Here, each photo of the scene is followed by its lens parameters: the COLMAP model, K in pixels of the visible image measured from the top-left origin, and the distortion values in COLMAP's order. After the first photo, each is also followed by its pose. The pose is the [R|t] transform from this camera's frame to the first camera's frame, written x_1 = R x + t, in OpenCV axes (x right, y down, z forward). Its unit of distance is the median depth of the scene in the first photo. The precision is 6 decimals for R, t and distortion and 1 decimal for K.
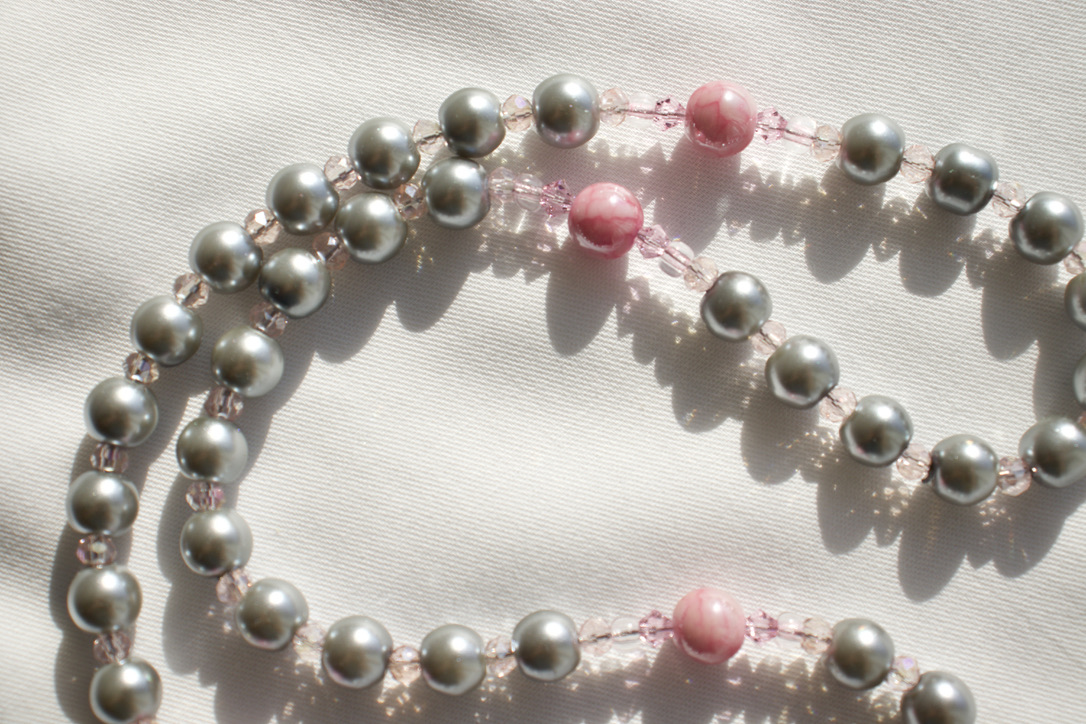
lens RADIAL K [[1621.6, 0, 543.0], [0, 1621.6, 362.0], [0, 0, 1]] dist [-0.090527, 0.228799]
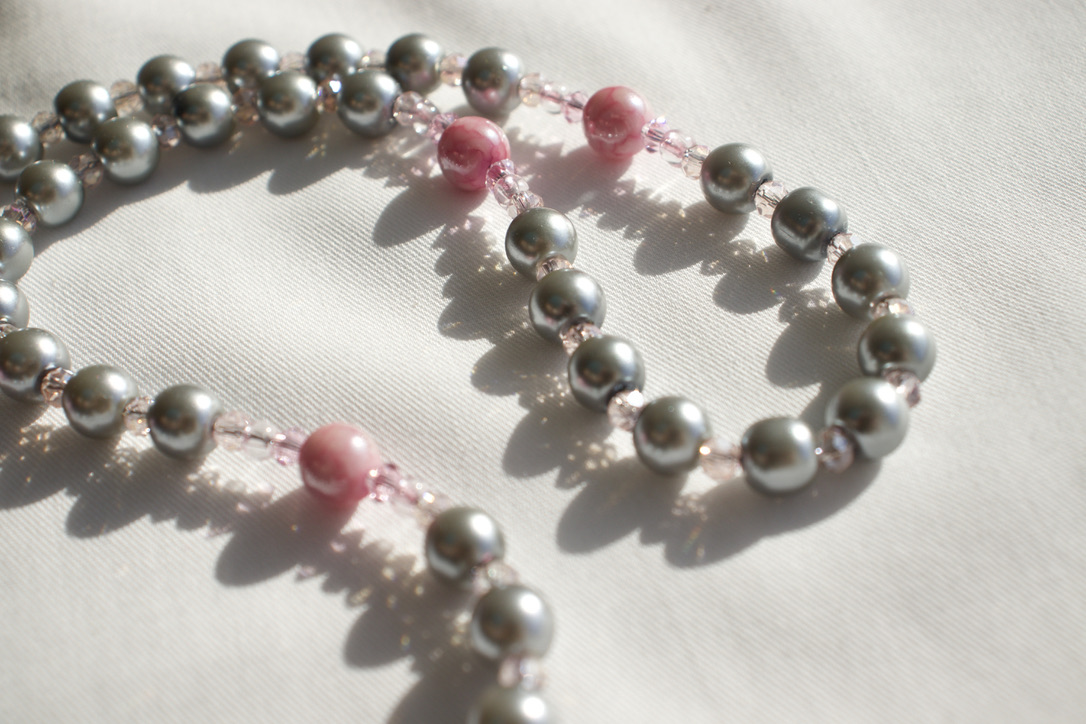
lens RADIAL K [[1621.6, 0, 543.0], [0, 1621.6, 362.0], [0, 0, 1]] dist [-0.090527, 0.228799]
pose [[0.871979, 0.325623, -0.365545, 0.502605], [-0.475086, 0.743003, -0.471422, 0.482957], [0.118095, 0.584735, 0.802582, 0.248411]]
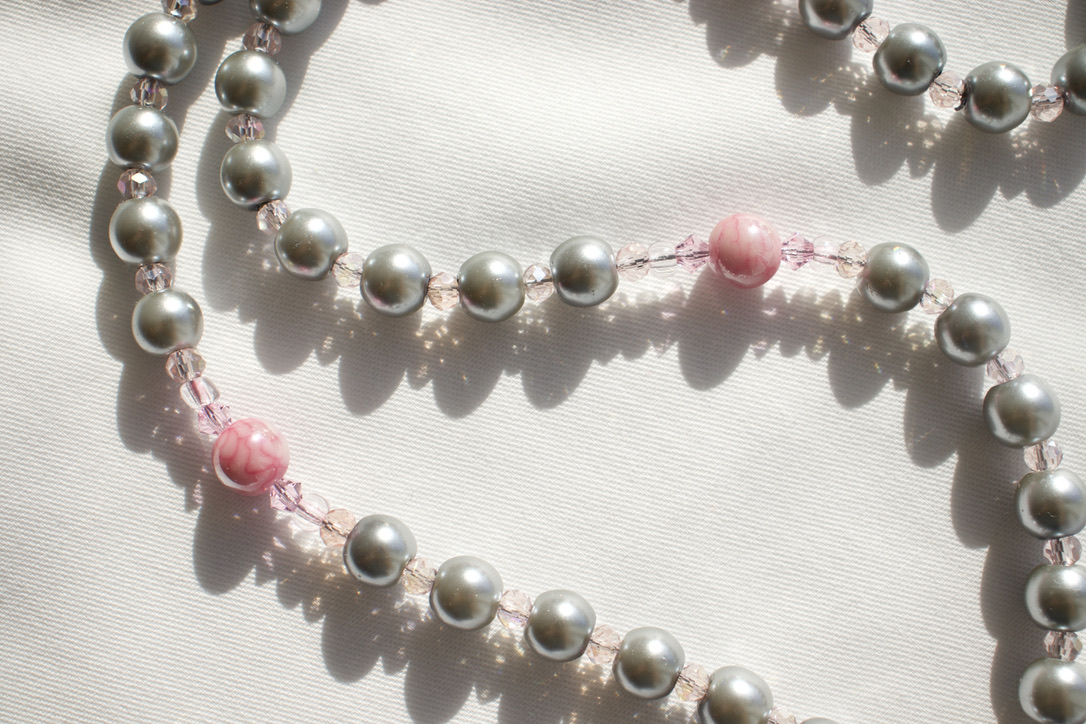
lens RADIAL K [[1621.6, 0, 543.0], [0, 1621.6, 362.0], [0, 0, 1]] dist [-0.090527, 0.228799]
pose [[0.999988, -0.004577, -0.001885, -0.021320], [0.004634, 0.999499, 0.031303, 0.196035], [0.001741, -0.031312, 0.999508, -0.011865]]
